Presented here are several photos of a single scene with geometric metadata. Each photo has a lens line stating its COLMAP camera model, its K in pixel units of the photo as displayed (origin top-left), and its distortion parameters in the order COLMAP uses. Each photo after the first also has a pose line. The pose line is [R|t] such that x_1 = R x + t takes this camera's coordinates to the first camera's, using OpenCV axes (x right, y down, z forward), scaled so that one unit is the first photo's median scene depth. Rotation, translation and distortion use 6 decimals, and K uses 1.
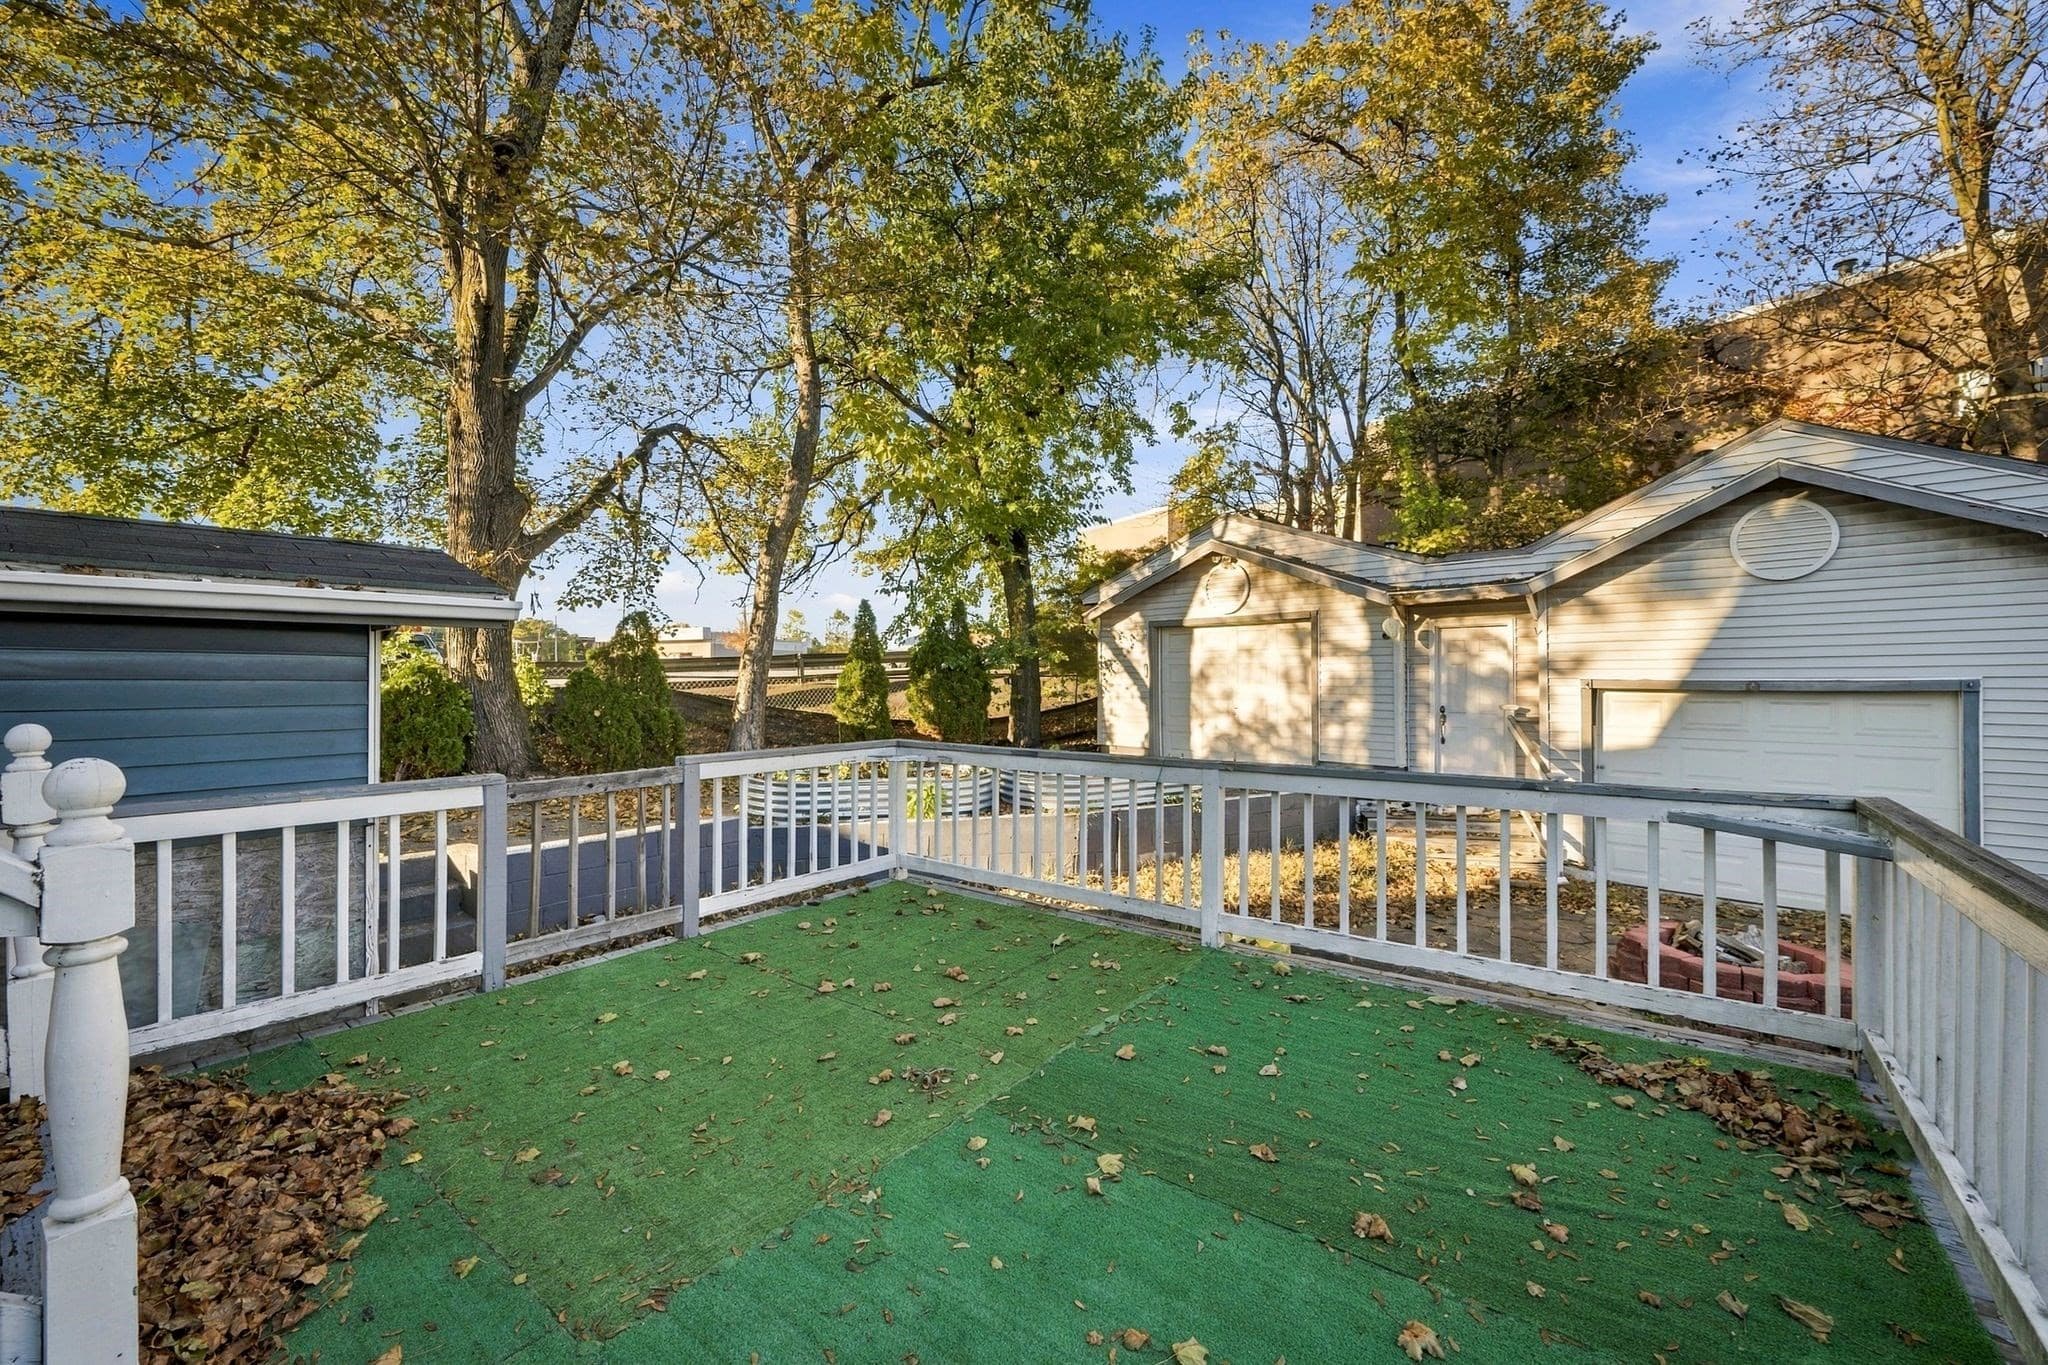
lens RADIAL K [[834.0, 0, 1010.4], [0, 834.0, 680.3], [0, 0, 1]] dist [0.000139, 0.000057]
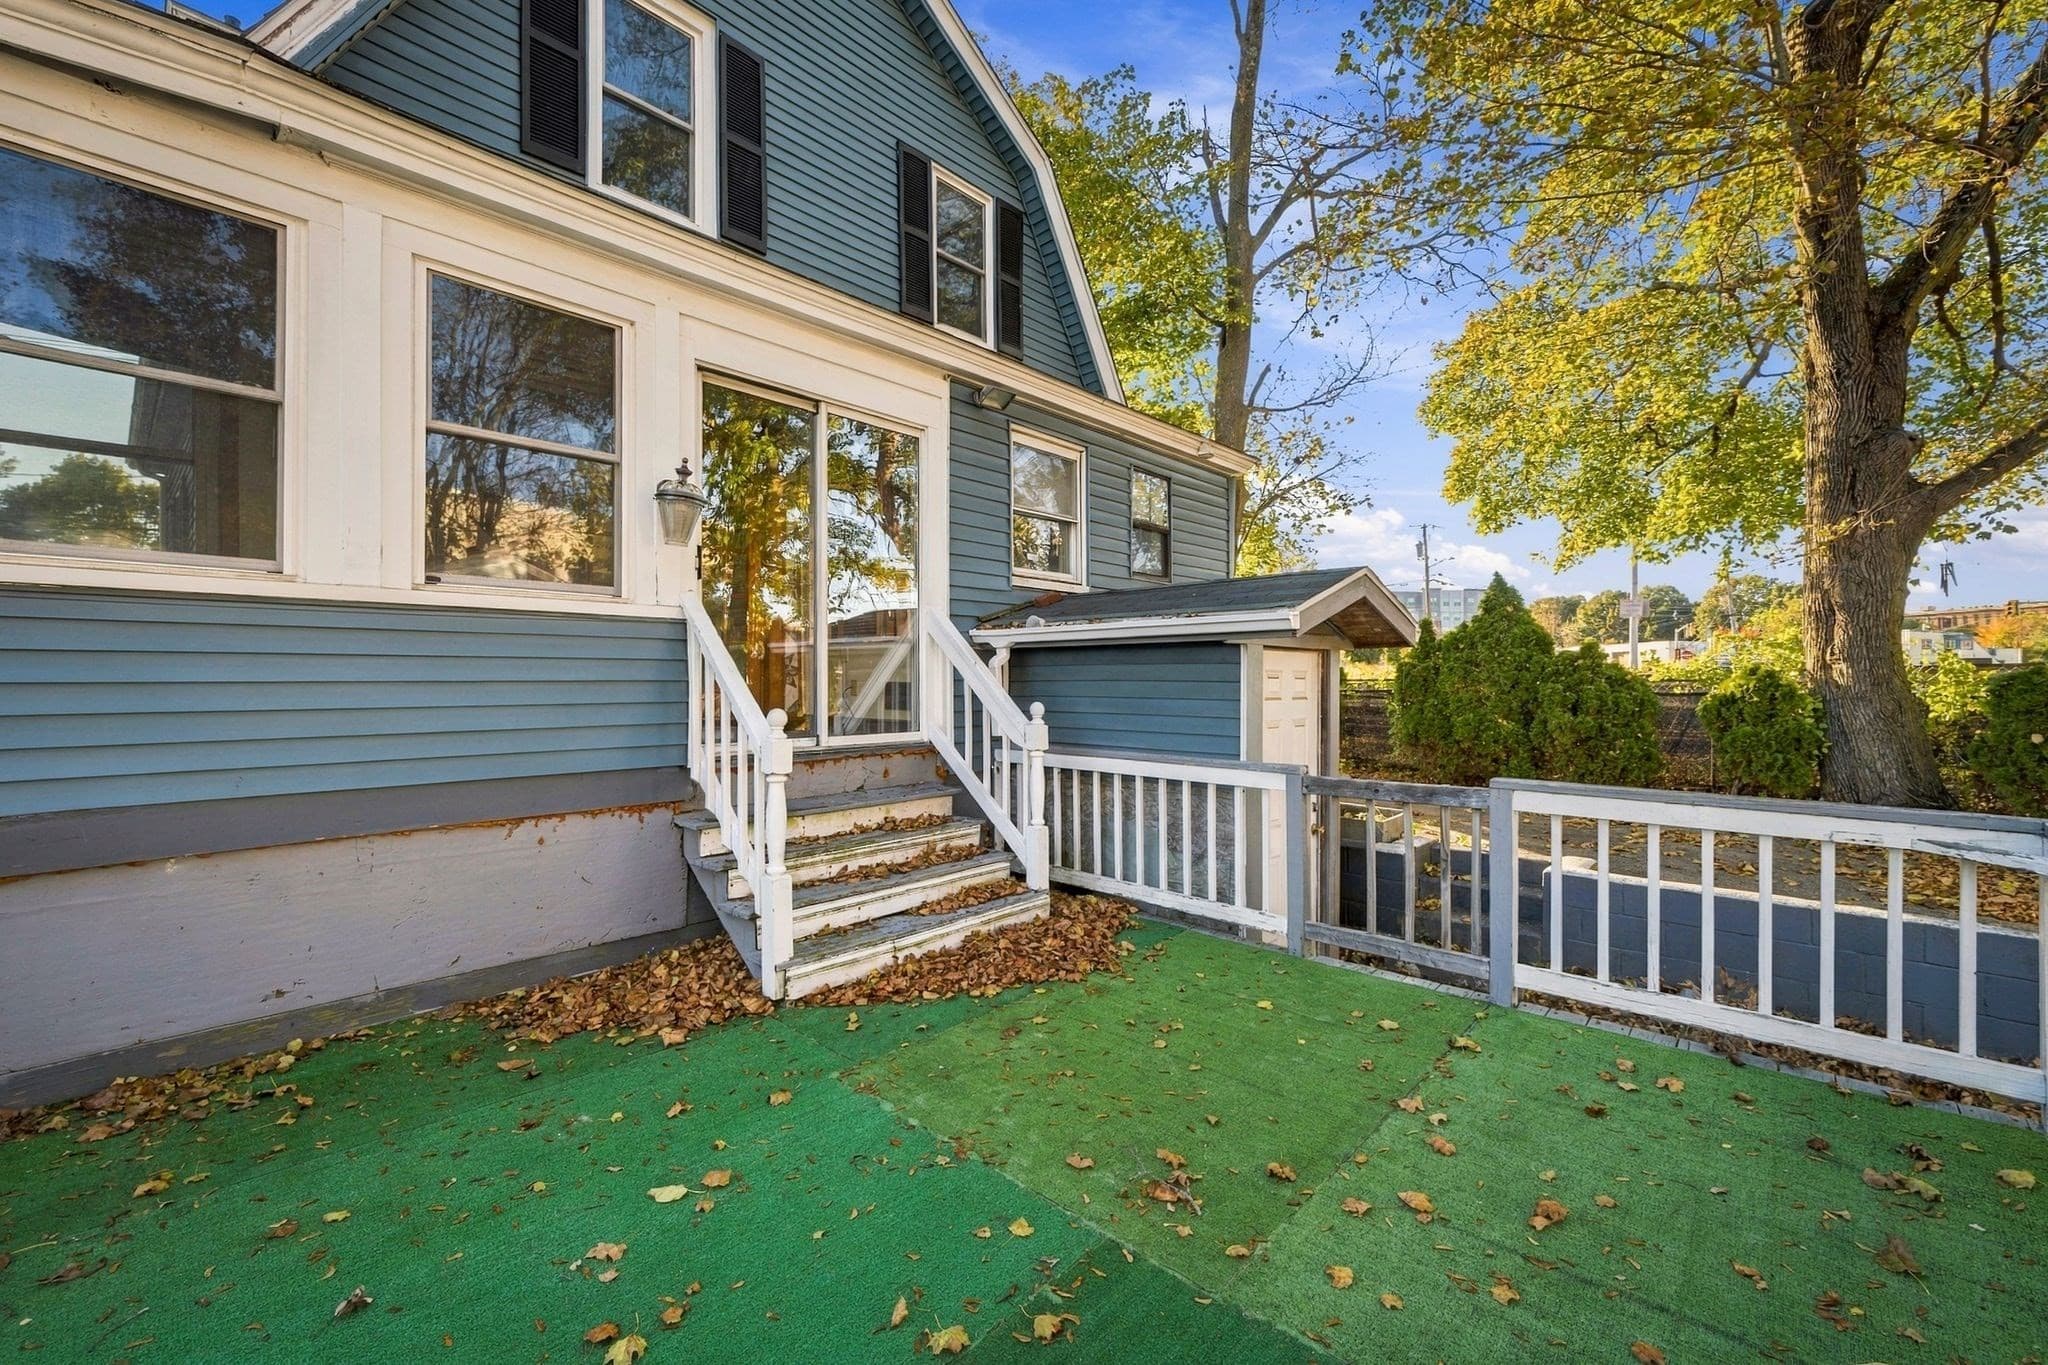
lens RADIAL K [[834.0, 0, 1010.4], [0, 834.0, 680.3], [0, 0, 1]] dist [0.000139, 0.000057]
pose [[-0.102280, 0.000644, -0.994755, 0.425567], [-0.007779, 0.999969, 0.001447, -0.000021], [0.994725, 0.007886, -0.102272, 0.570201]]
